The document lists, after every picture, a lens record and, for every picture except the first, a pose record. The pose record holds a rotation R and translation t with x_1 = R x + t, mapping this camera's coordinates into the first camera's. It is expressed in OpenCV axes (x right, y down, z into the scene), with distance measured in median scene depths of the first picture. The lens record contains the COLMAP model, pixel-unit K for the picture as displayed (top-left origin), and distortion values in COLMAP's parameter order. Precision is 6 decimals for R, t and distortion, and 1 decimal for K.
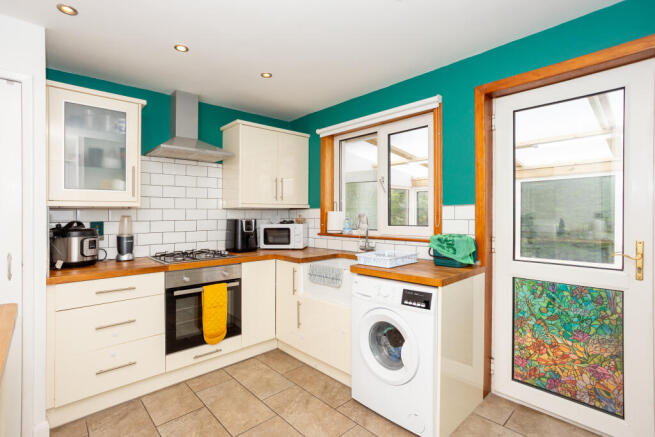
lens RADIAL K [[316.2, 0, 303.8], [0, 316.2, 196.1], [0, 0, 1]] dist [-0.039711, 0.011566]
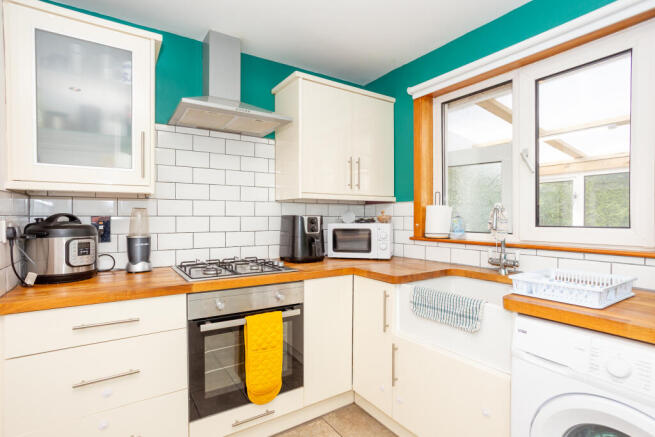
lens RADIAL K [[316.2, 0, 308.9], [0, 316.2, 214.9], [0, 0, 1]] dist [-0.039711, 0.011566]
pose [[0.989160, 0.007194, -0.146665, -0.094037], [0.000079, 0.998773, 0.049519, 0.044432], [0.146842, -0.048994, 0.987946, 0.369068]]
